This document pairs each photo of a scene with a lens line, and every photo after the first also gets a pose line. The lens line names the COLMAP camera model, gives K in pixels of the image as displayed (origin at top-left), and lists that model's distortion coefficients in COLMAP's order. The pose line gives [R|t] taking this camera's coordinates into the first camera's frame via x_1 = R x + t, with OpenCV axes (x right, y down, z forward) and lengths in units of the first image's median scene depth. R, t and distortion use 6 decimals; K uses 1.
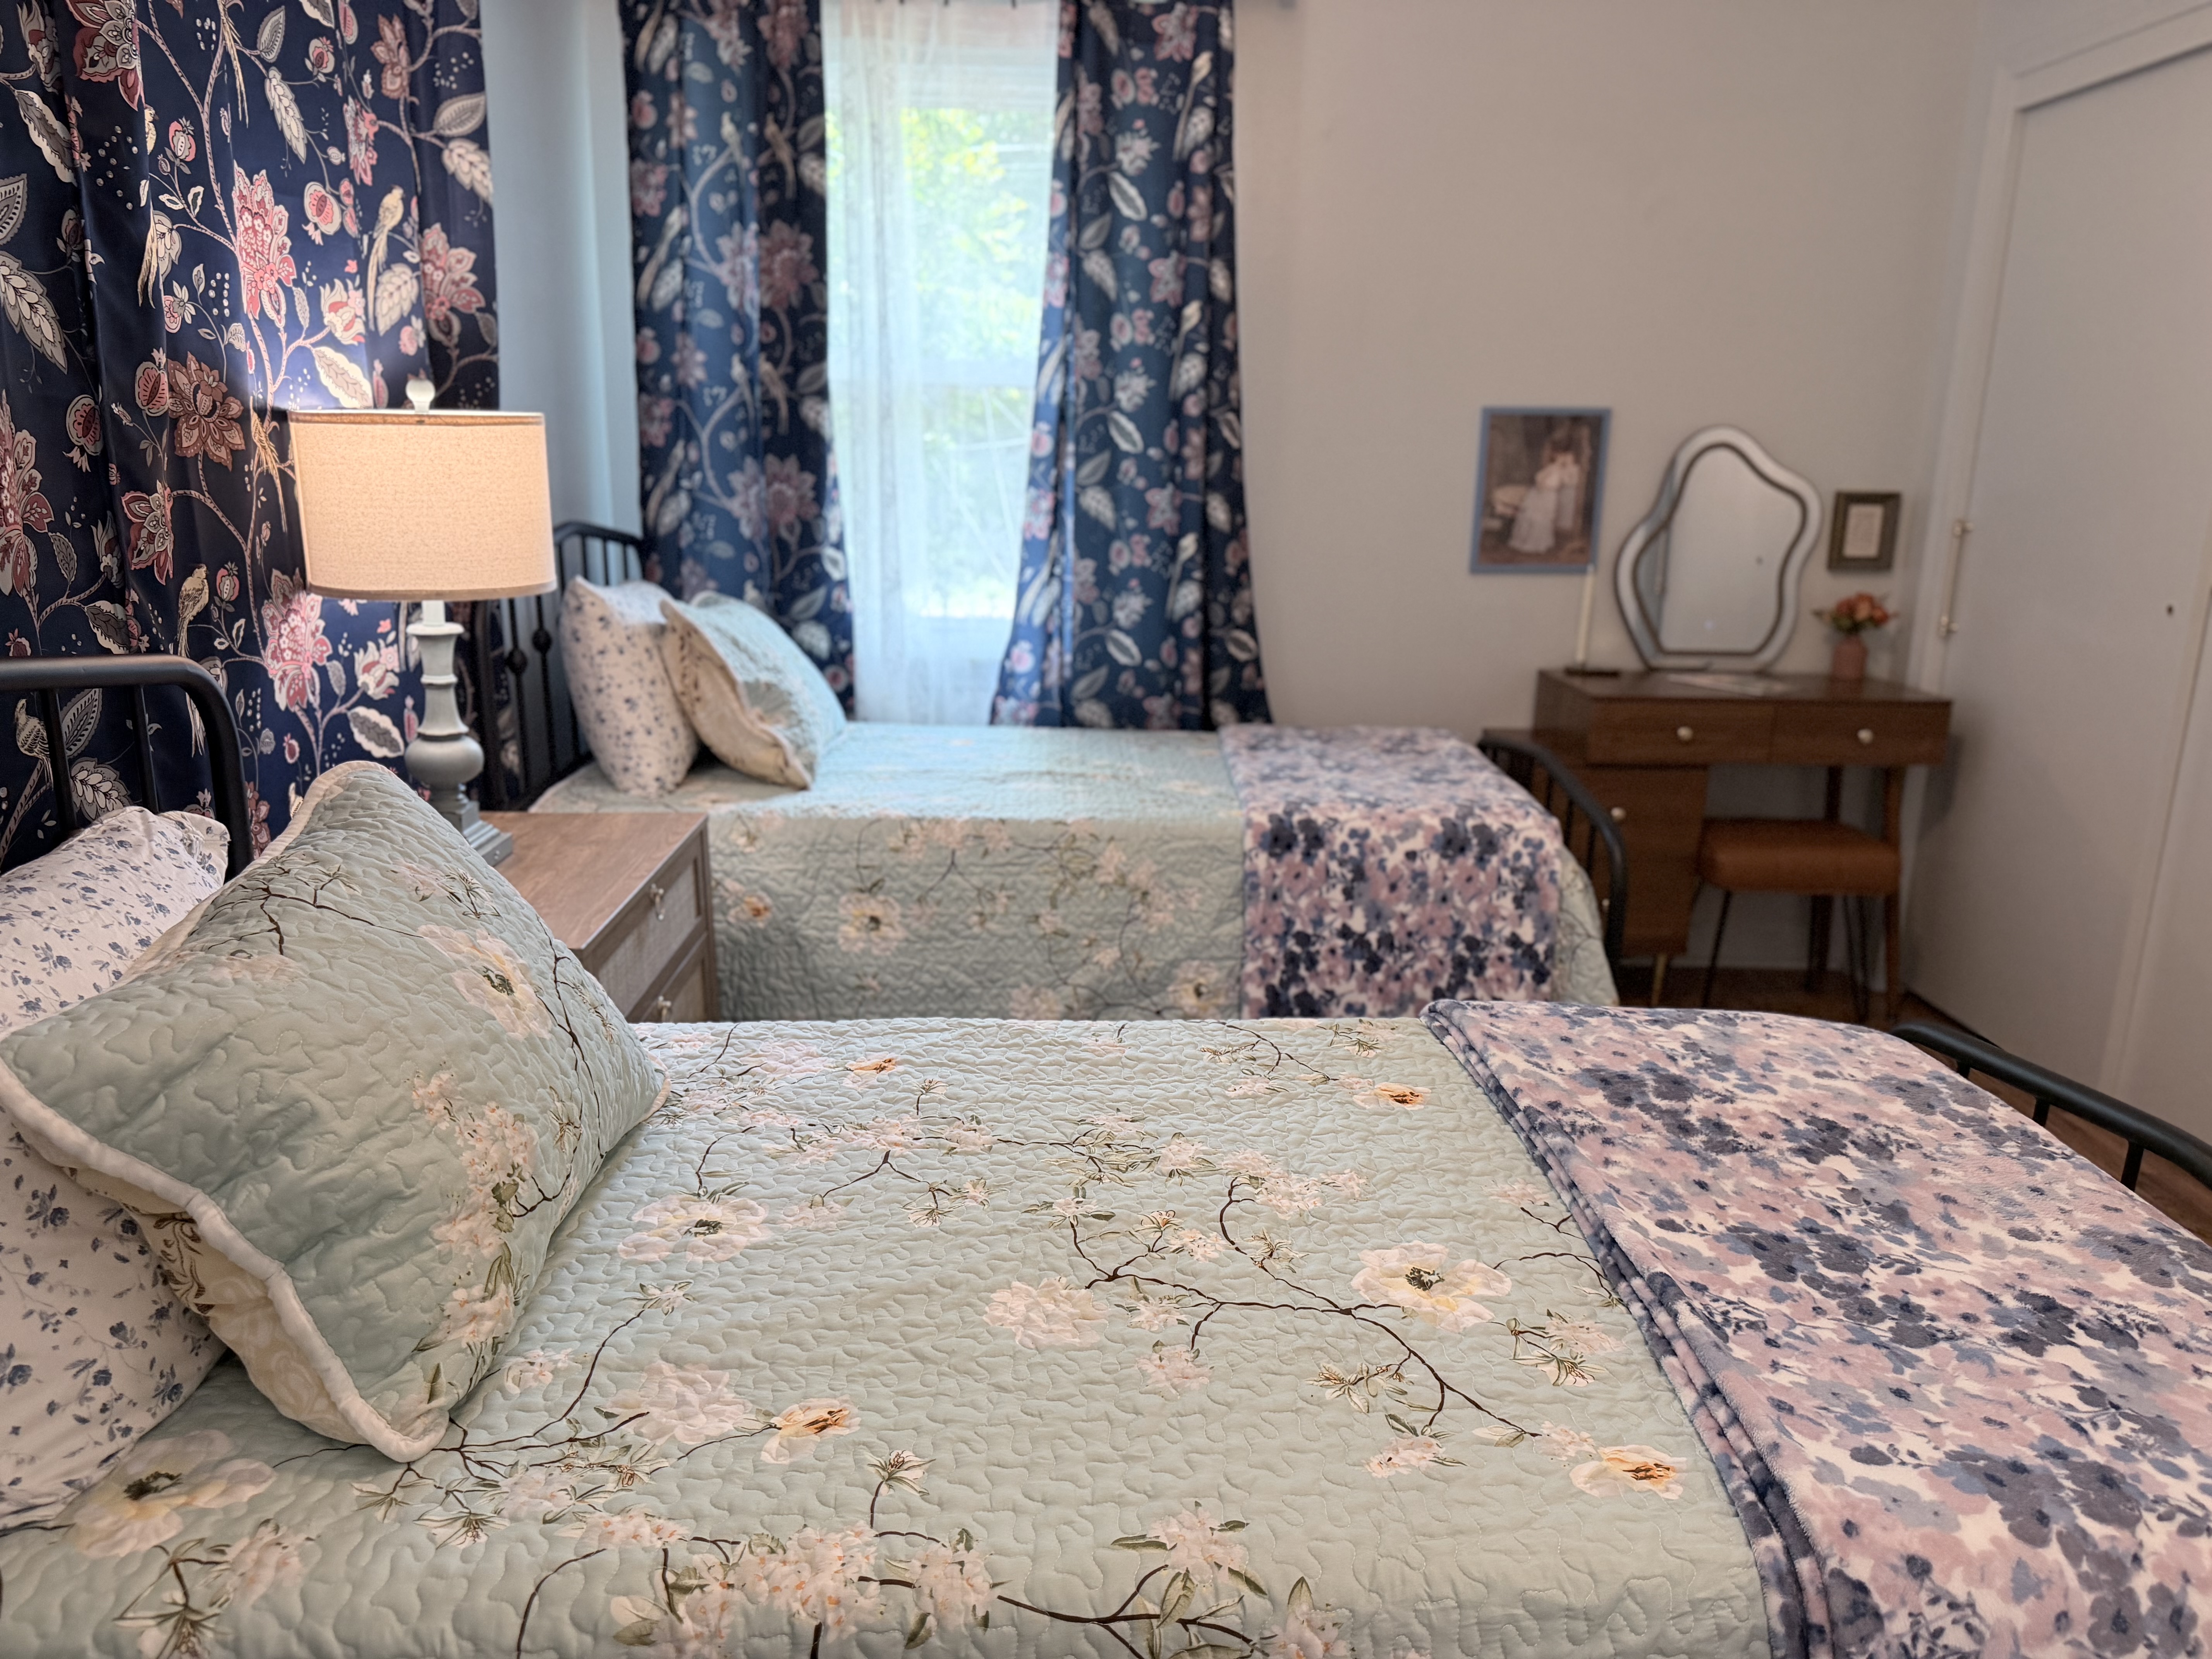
lens RADIAL K [[1562.0, 0, 1124.9], [0, 1562.0, 830.6], [0, 0, 1]] dist [0.046035, -0.060994]
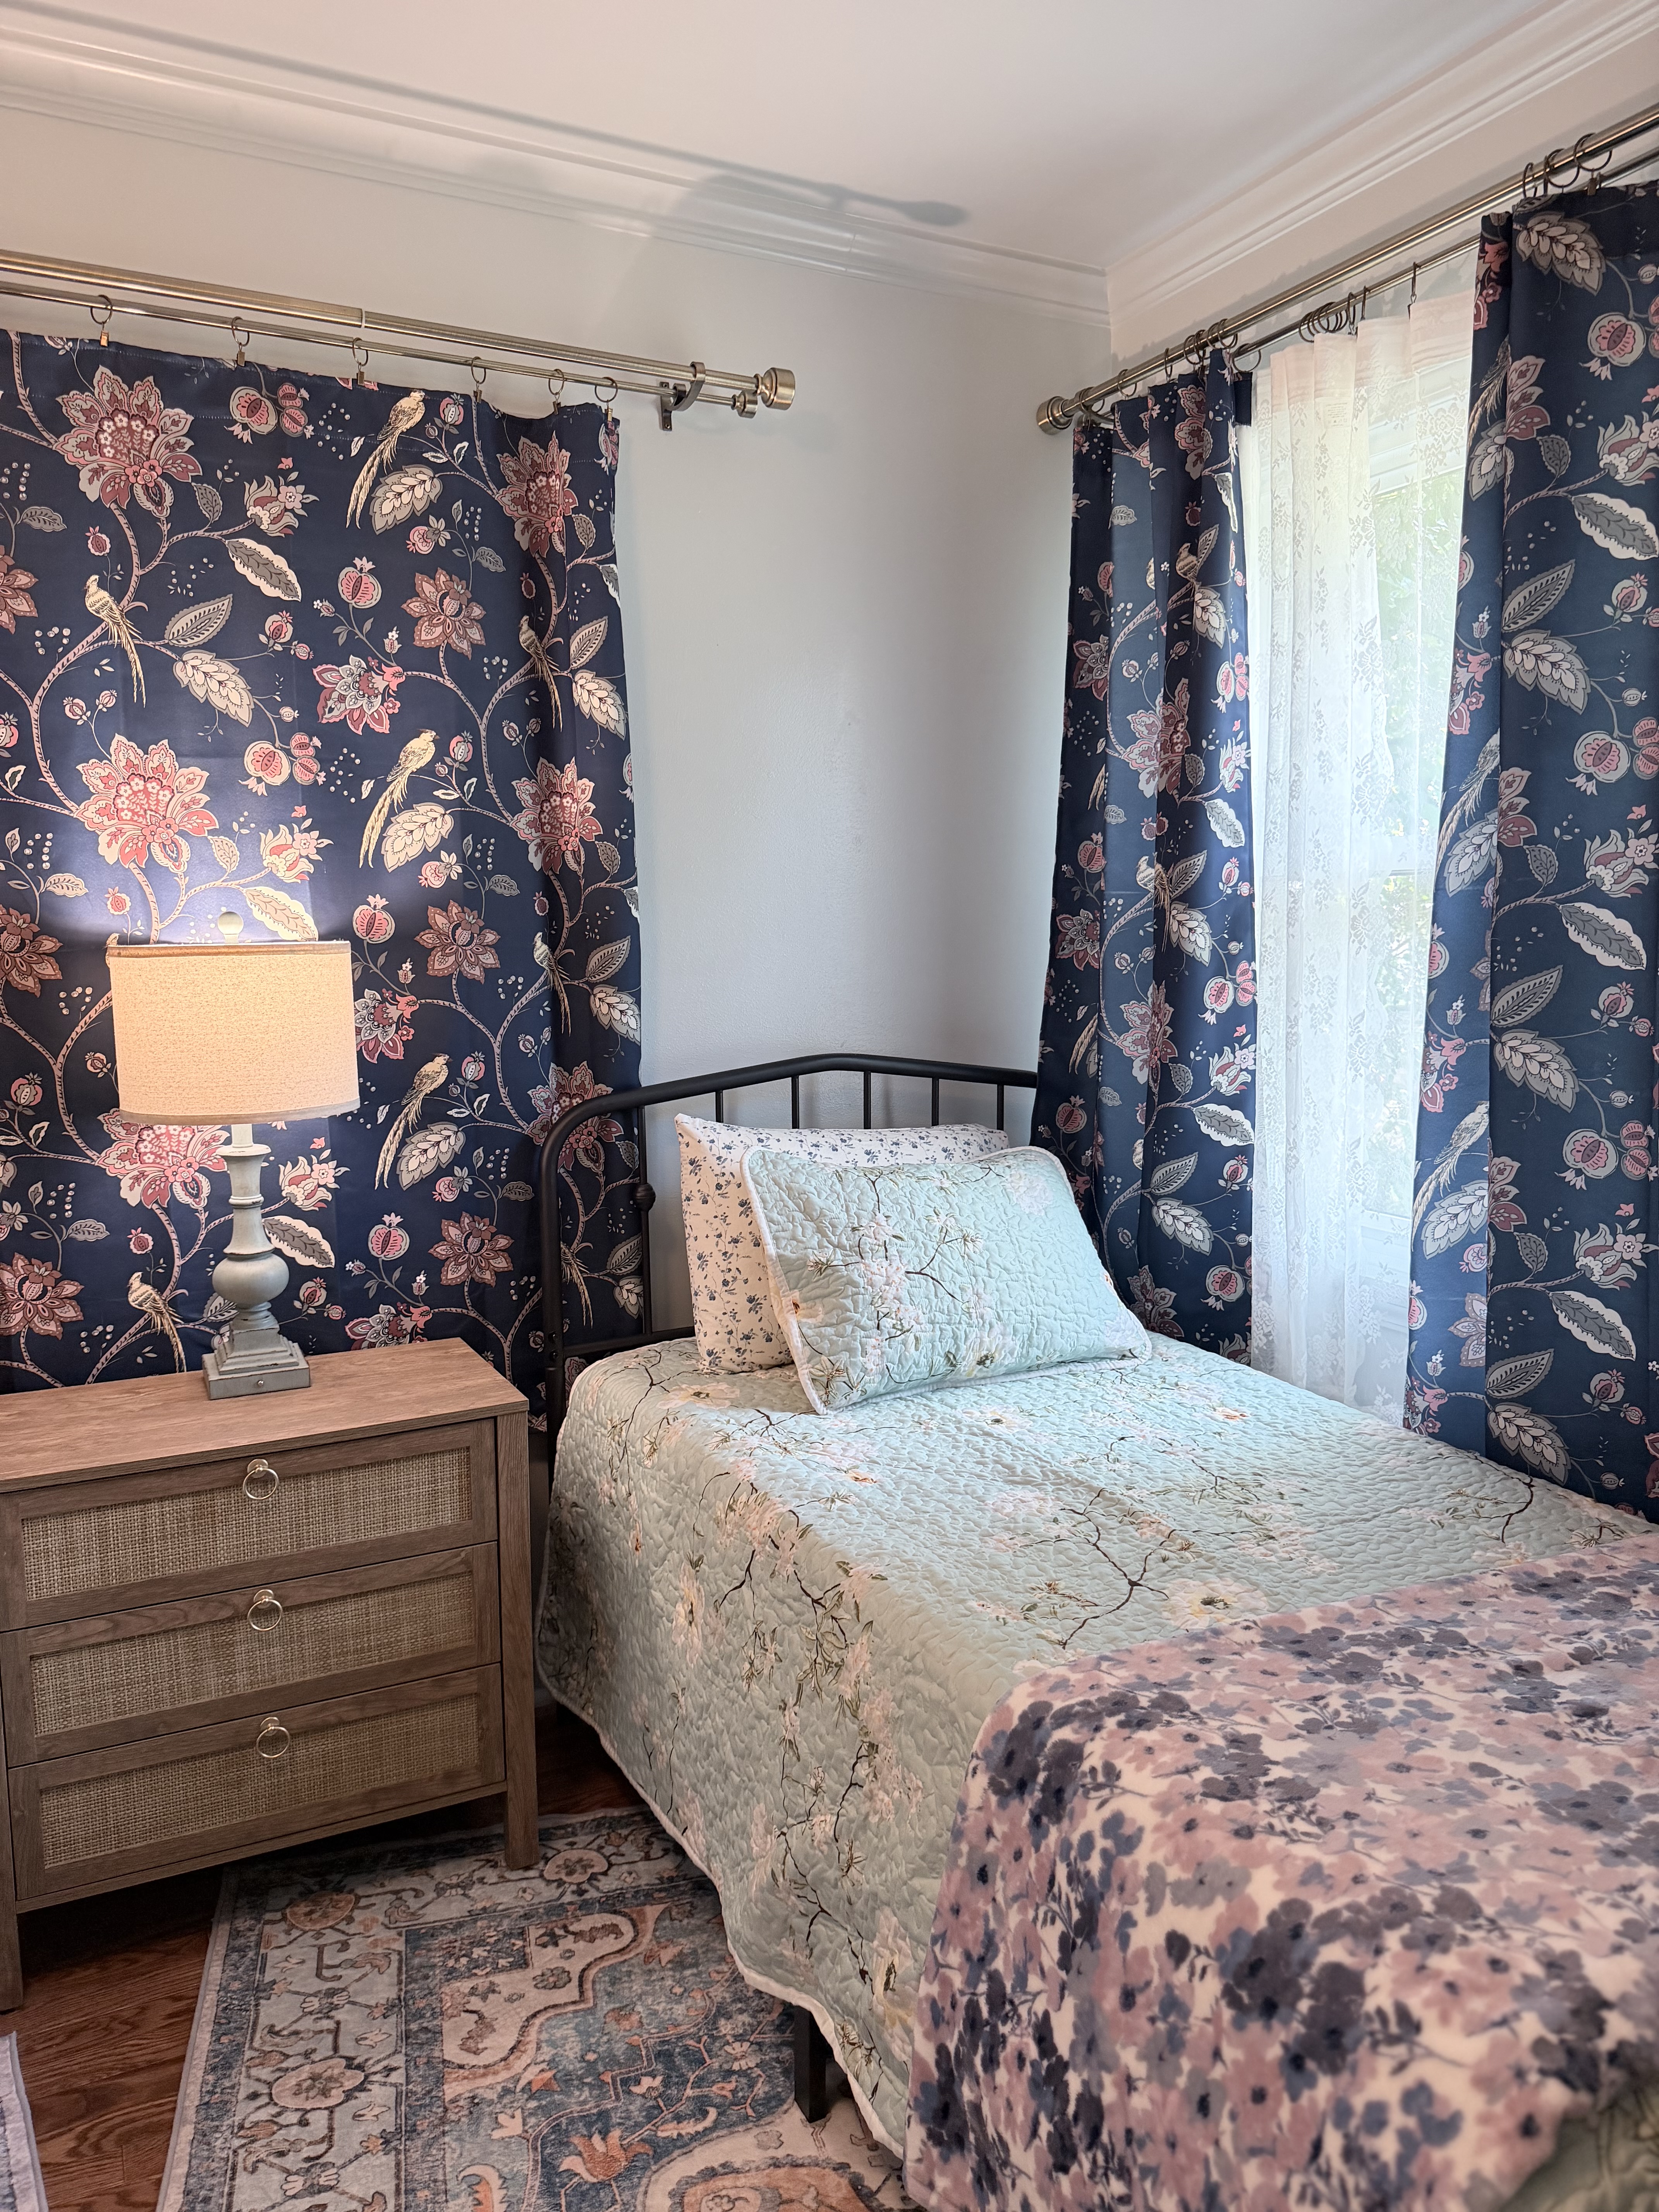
lens RADIAL K [[1562.0, 0, 819.6], [0, 1562.0, 1102.0], [0, 0, 1]] dist [0.046035, -0.060994]
pose [[0.412512, 0.075431, -0.907824, 0.606155], [-0.209685, 0.977668, -0.014046, -0.210926], [0.886491, 0.196151, 0.419116, 0.852012]]
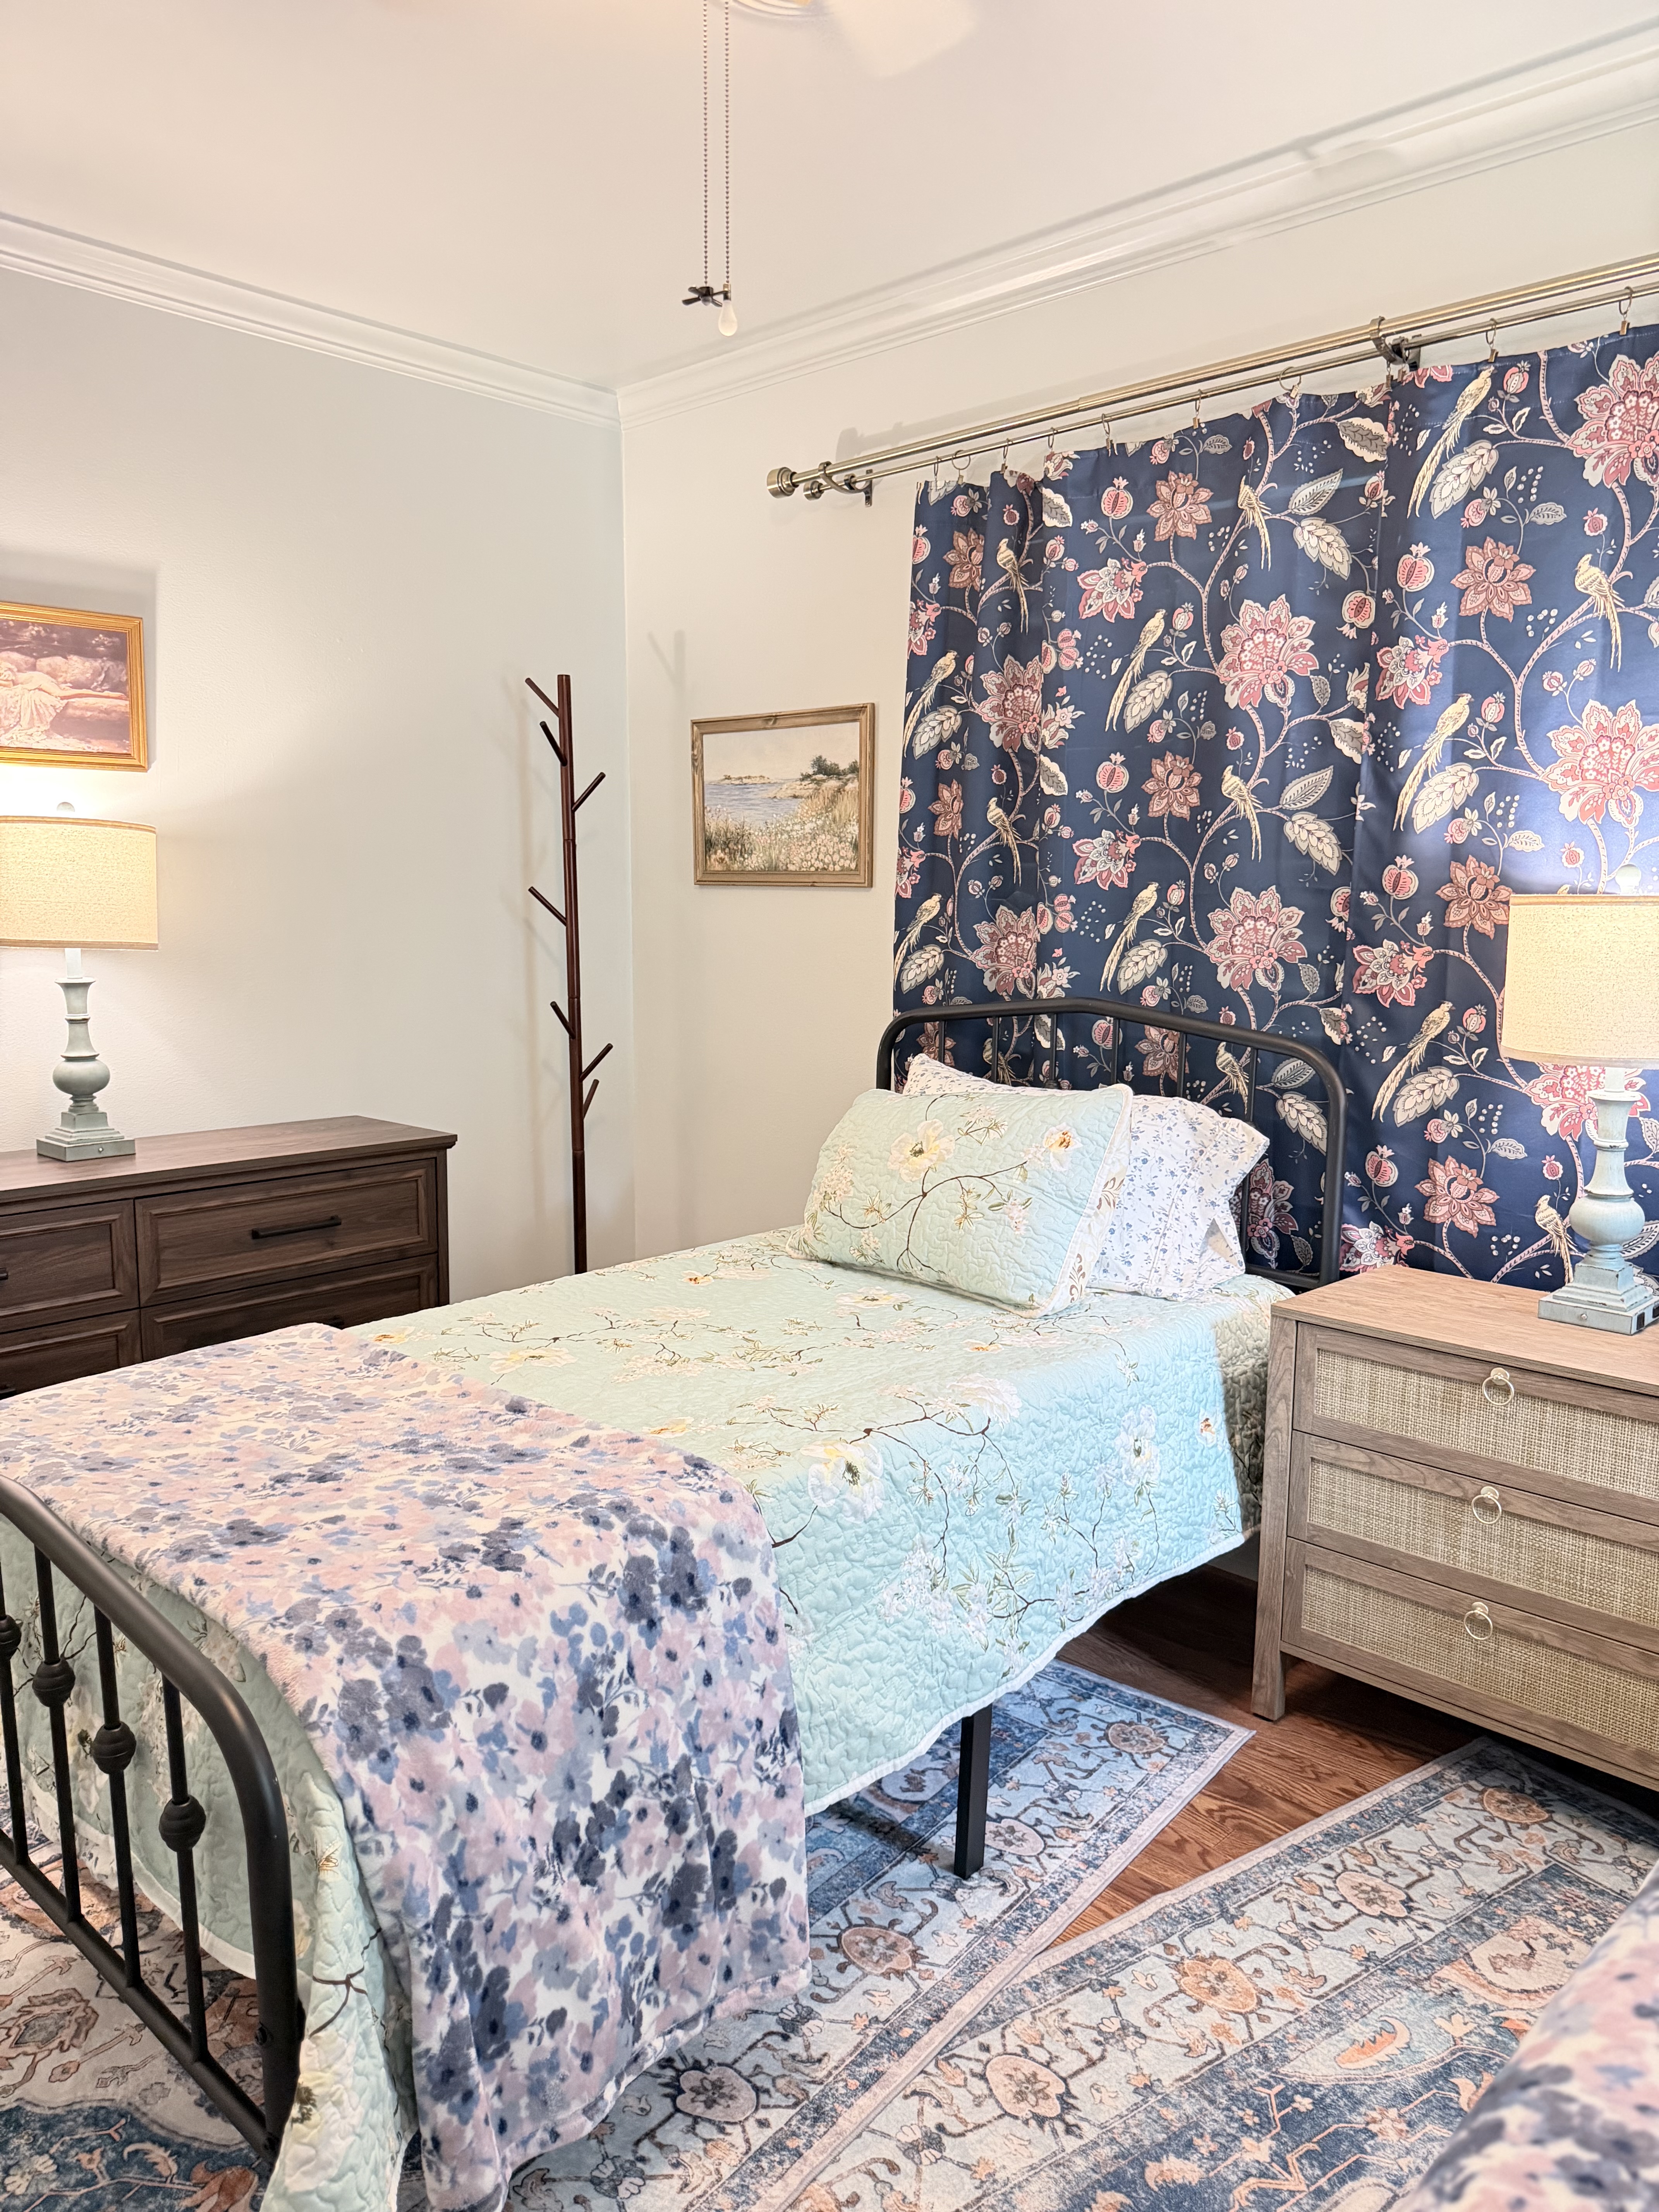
lens RADIAL K [[1562.0, 0, 835.6], [0, 1562.0, 1104.3], [0, 0, 1]] dist [0.046035, -0.060994]
pose [[-0.723237, 0.067879, -0.687255, 0.633347], [-0.192552, 0.935873, 0.295068, -0.315600], [0.663213, 0.345737, -0.663788, 1.285643]]
